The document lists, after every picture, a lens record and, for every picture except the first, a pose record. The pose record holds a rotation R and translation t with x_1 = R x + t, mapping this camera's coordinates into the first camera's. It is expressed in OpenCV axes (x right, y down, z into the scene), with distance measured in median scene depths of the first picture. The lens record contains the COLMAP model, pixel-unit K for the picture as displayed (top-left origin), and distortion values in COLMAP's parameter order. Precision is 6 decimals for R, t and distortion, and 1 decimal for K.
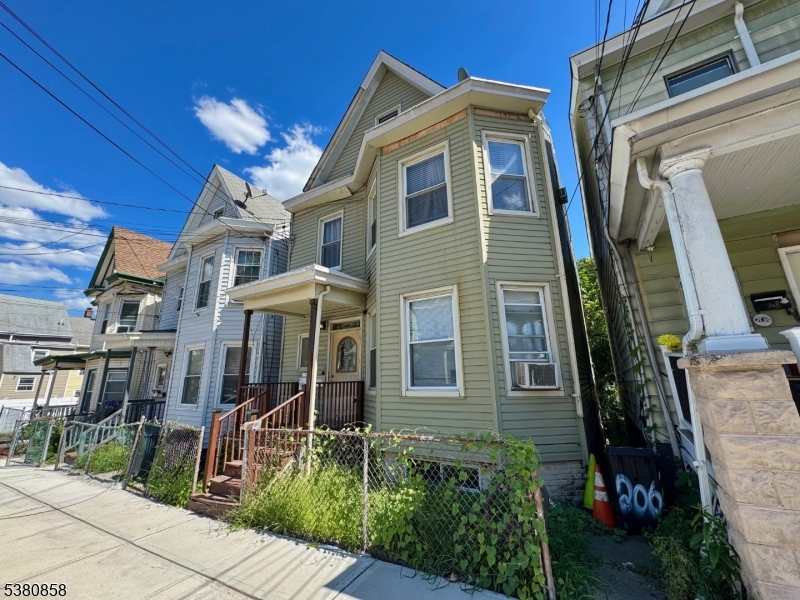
lens RADIAL K [[319.2, 0, 400.9], [0, 319.2, 300.4], [0, 0, 1]] dist [-0.002045, 0.000019]
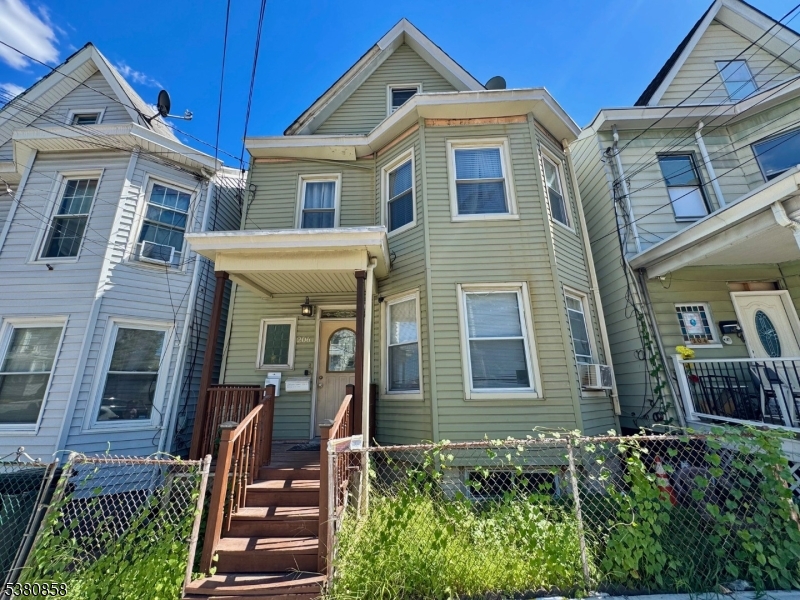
lens RADIAL K [[319.2, 0, 400.2], [0, 319.2, 300.1], [0, 0, 1]] dist [-0.002045, 0.000019]
pose [[0.871371, 0.138781, 0.470586, -0.549125], [-0.120463, 0.990317, -0.068998, 0.106020], [-0.475605, 0.003435, 0.879652, 0.296846]]
